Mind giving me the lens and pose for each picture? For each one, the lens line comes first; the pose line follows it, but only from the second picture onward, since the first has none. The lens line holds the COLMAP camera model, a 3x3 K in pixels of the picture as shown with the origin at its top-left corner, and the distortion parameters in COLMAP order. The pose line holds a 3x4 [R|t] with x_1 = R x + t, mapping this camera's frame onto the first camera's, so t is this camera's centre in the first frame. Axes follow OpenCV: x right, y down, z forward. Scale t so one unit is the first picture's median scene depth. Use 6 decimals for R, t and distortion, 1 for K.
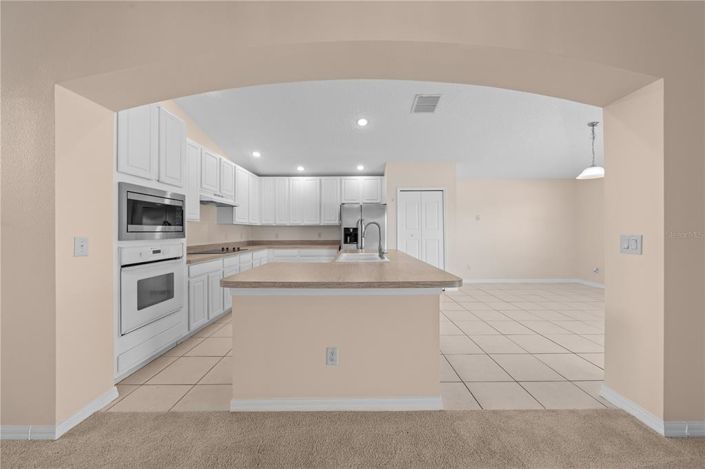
lens RADIAL K [[239.5, 0, 354.5], [0, 239.5, 229.9], [0, 0, 1]] dist [-0.001558, 0.000286]
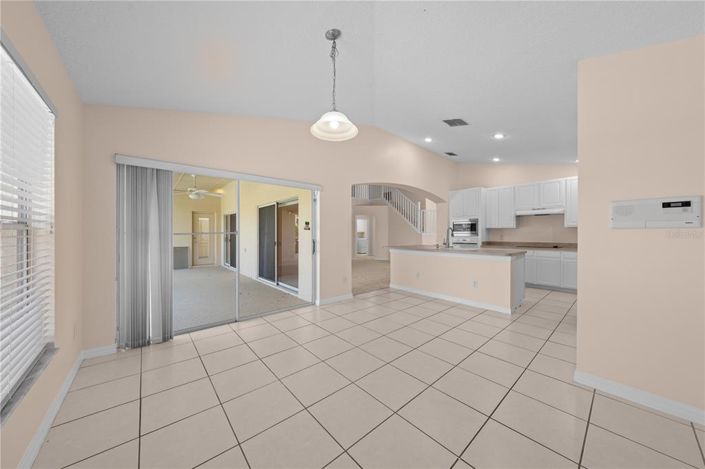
lens RADIAL K [[239.5, 0, 351.1], [0, 239.5, 234.0], [0, 0, 1]] dist [-0.001558, 0.000286]
pose [[-0.761037, -0.000010, -0.648709, 1.154522], [0.002419, 0.999993, -0.002852, 0.009957], [0.648704, -0.003740, -0.761031, 1.254141]]
